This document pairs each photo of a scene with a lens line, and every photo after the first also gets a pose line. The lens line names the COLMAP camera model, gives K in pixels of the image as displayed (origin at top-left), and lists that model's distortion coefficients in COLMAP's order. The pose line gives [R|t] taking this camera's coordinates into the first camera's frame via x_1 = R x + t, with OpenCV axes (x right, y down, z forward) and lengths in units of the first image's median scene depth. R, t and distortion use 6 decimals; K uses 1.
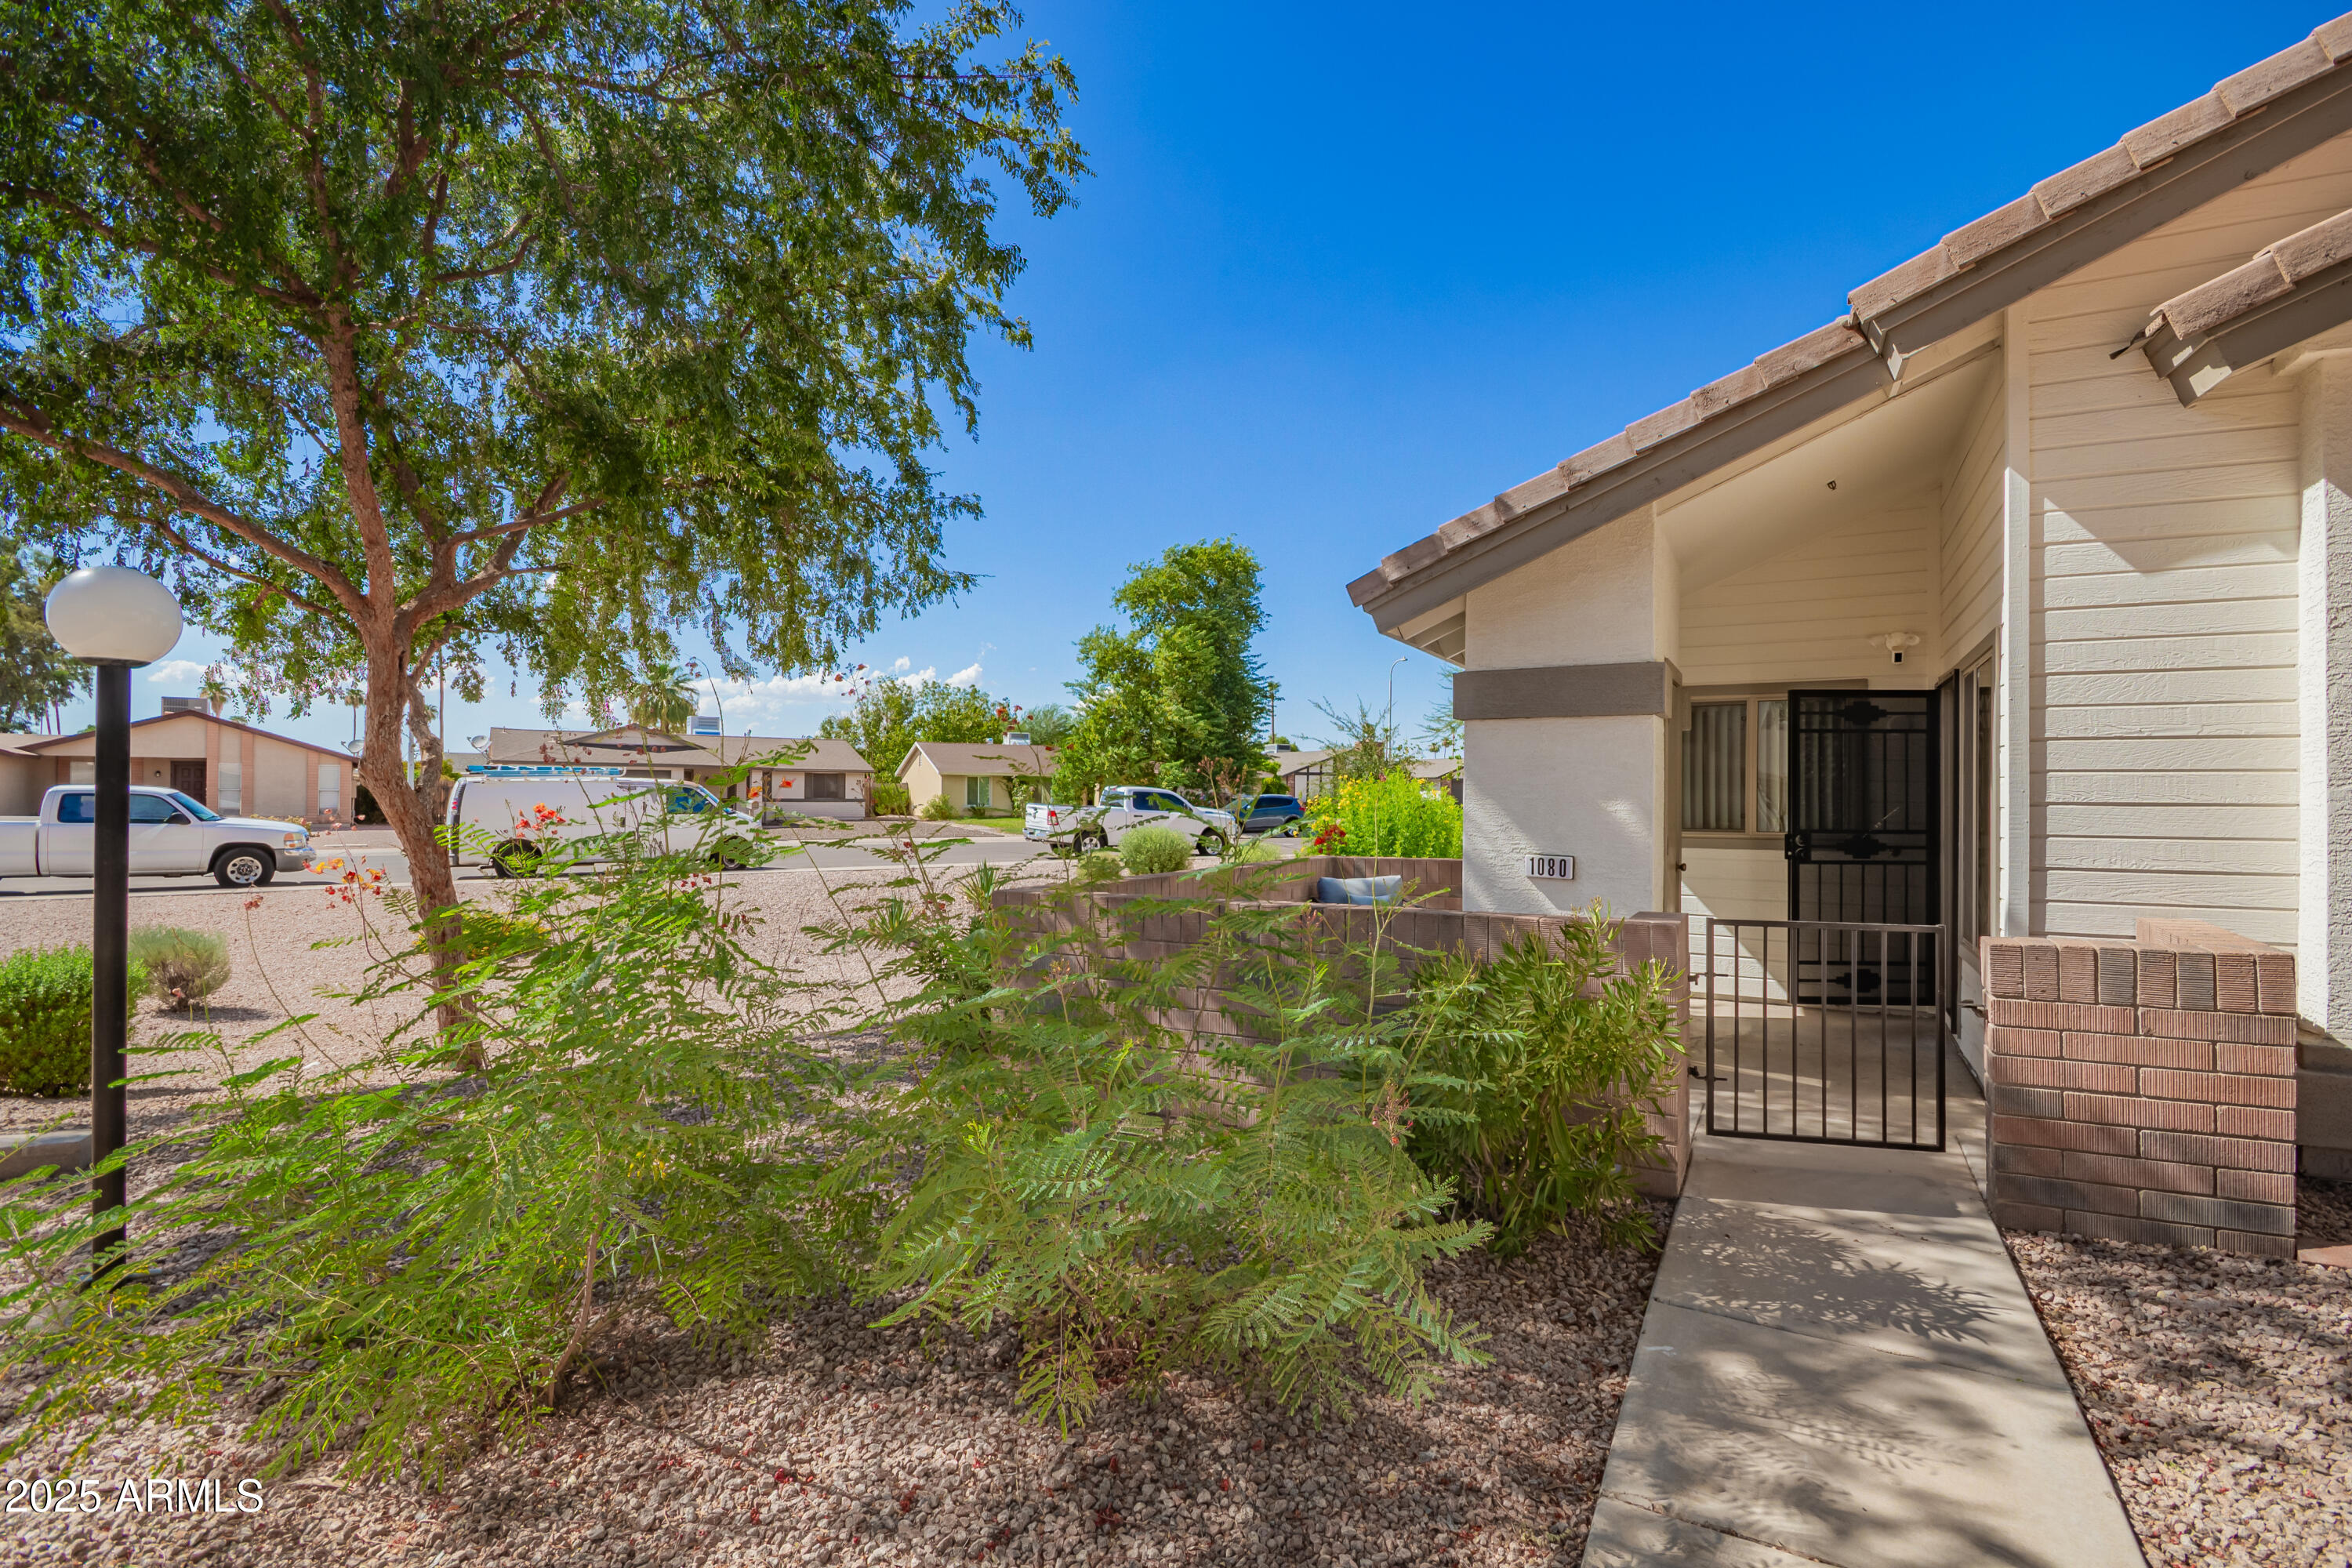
lens RADIAL K [[1142.8, 0, 1173.9], [0, 1142.8, 795.6], [0, 0, 1]] dist [0.001309, 0.000341]
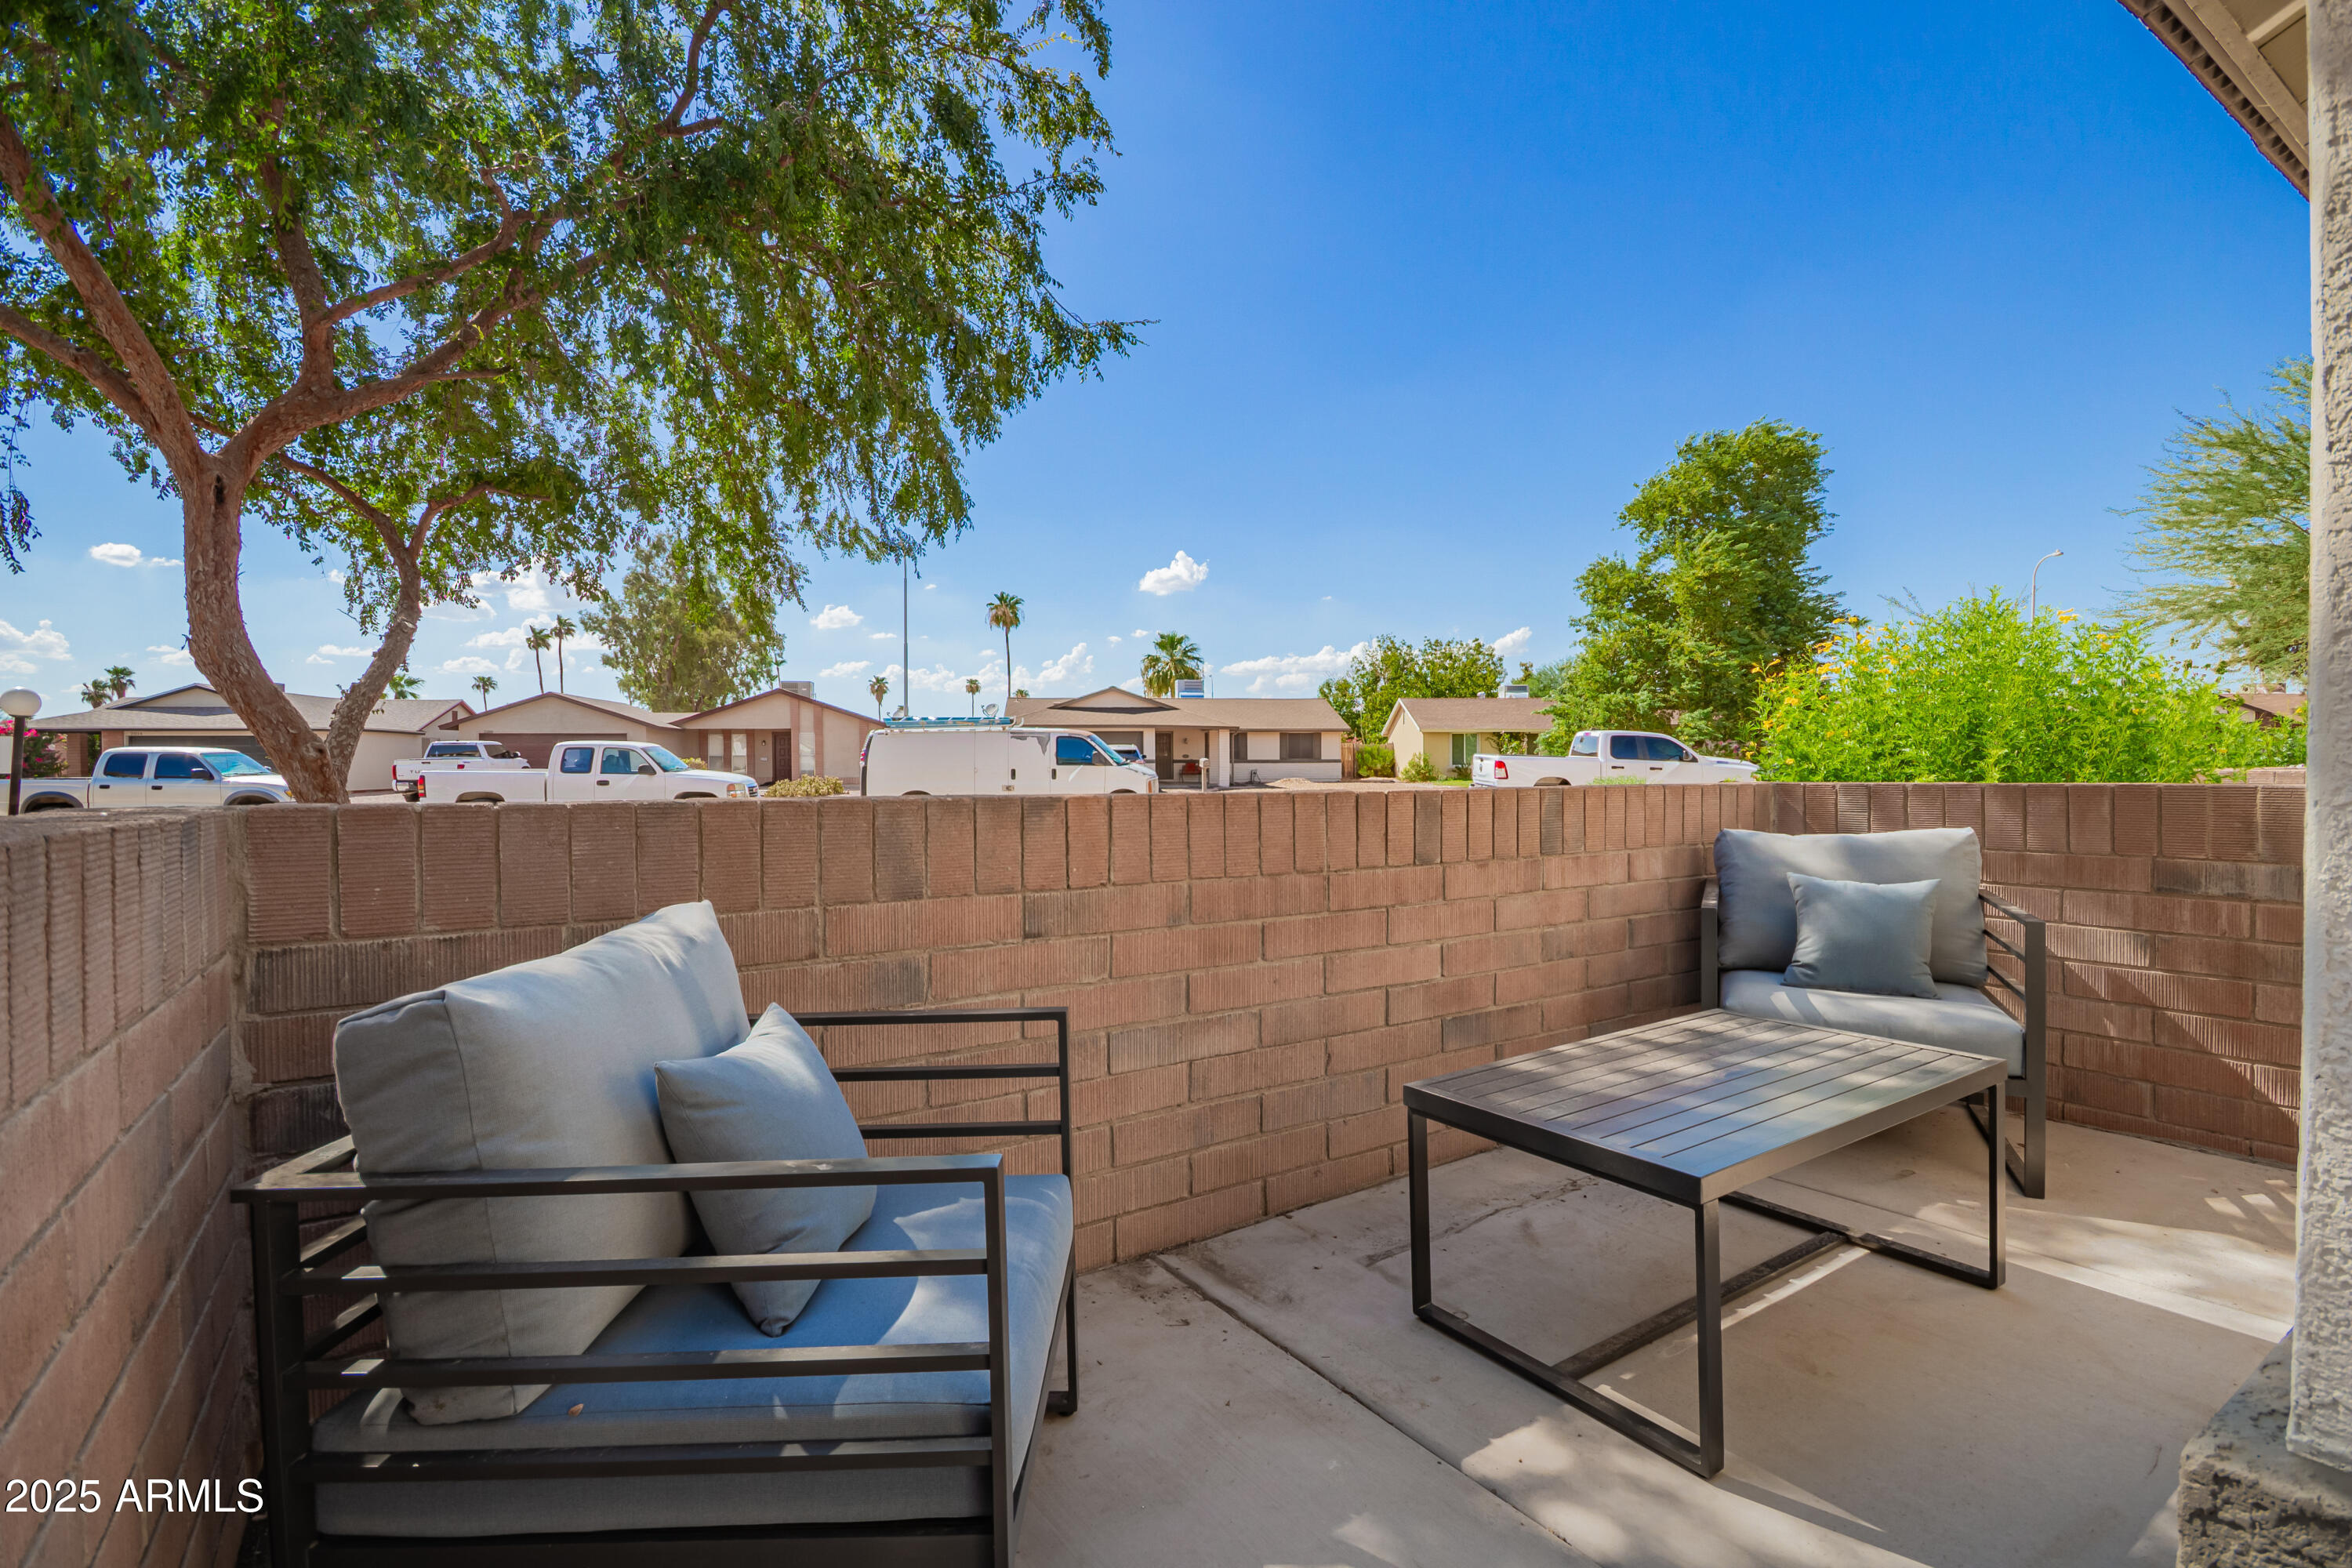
lens RADIAL K [[1109.2, 0, 1178.8], [0, 1109.2, 771.7], [0, 0, 1]] dist [-0.000320, -0.000217]
pose [[0.890367, -0.006915, -0.455191, 0.028330], [0.008967, 0.999957, 0.002350, 0.010207], [0.455155, -0.006174, 0.890391, 0.124881]]
